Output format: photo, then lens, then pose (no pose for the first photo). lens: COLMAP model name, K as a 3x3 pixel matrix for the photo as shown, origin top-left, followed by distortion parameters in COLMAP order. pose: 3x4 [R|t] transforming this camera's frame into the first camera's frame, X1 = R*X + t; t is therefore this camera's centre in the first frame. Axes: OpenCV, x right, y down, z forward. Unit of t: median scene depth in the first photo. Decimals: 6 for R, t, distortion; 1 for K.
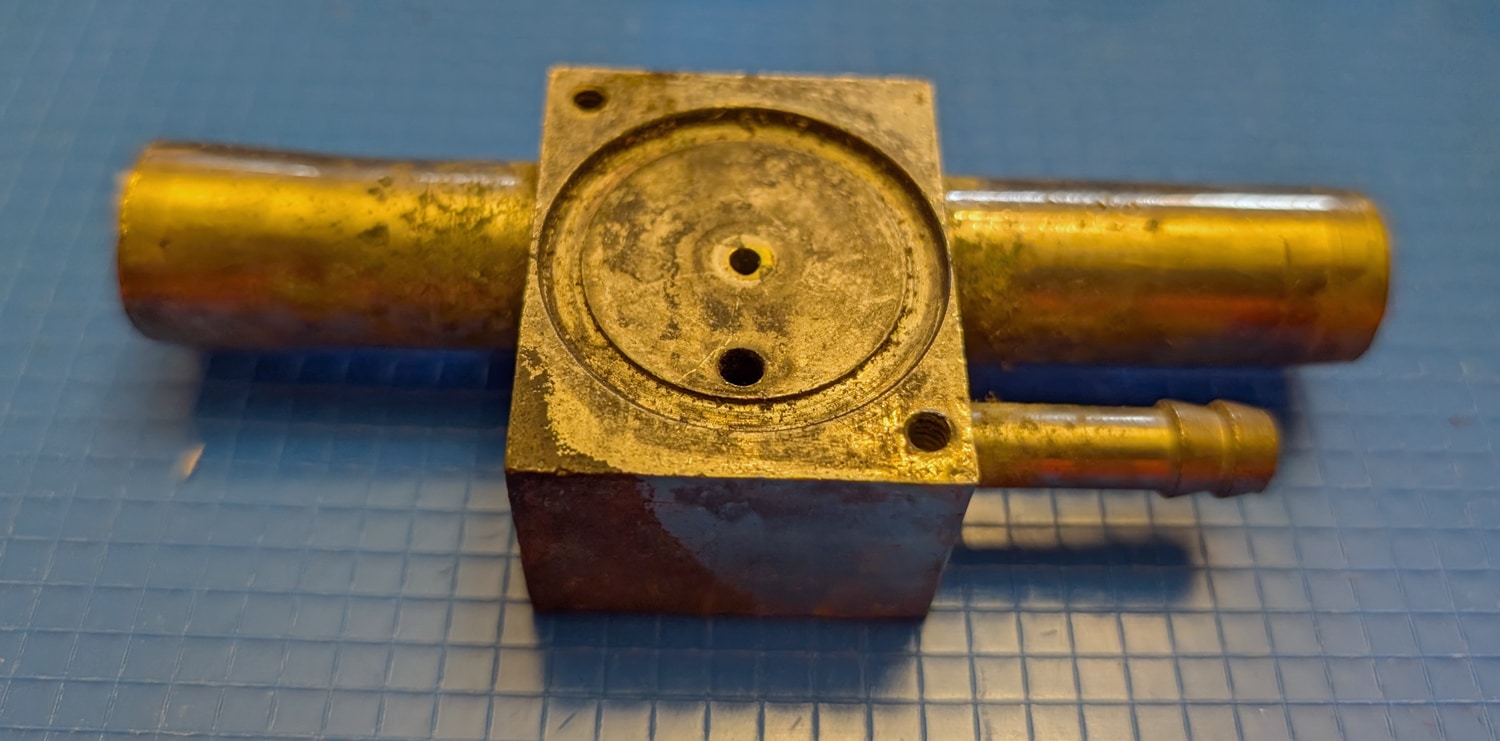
lens RADIAL K [[993.3, 0, 750.0], [0, 993.3, 370.5], [0, 0, 1]] dist [0.004472, -0.000329]
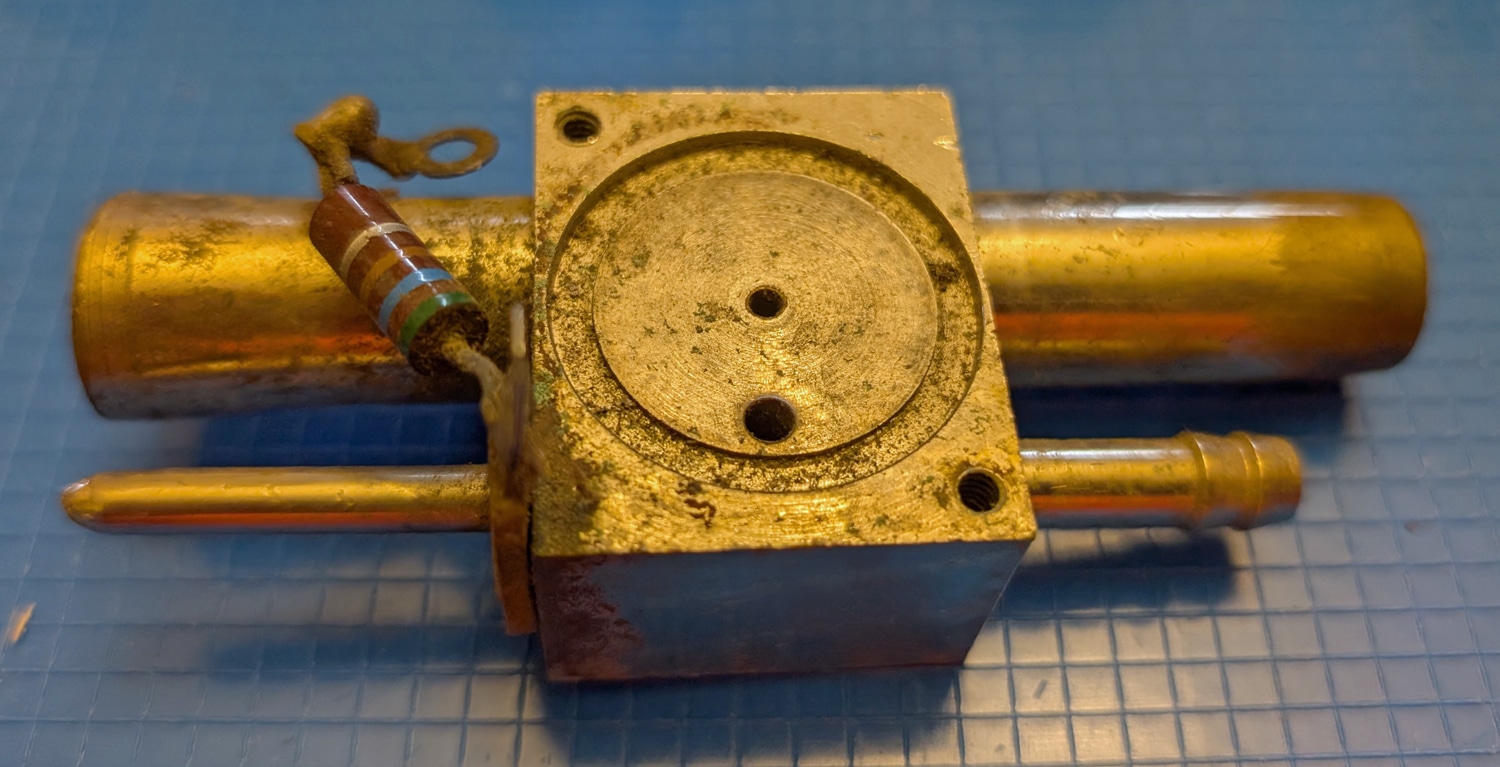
lens RADIAL K [[1009.3, 0, 750.0], [0, 1009.3, 383.5], [0, 0, 1]] dist [-0.006577, 0.000540]
pose [[0.998773, -0.046124, -0.018027, 0.001262], [0.047617, 0.994456, 0.093756, -0.117151], [0.013603, -0.094499, 0.995432, 0.057780]]
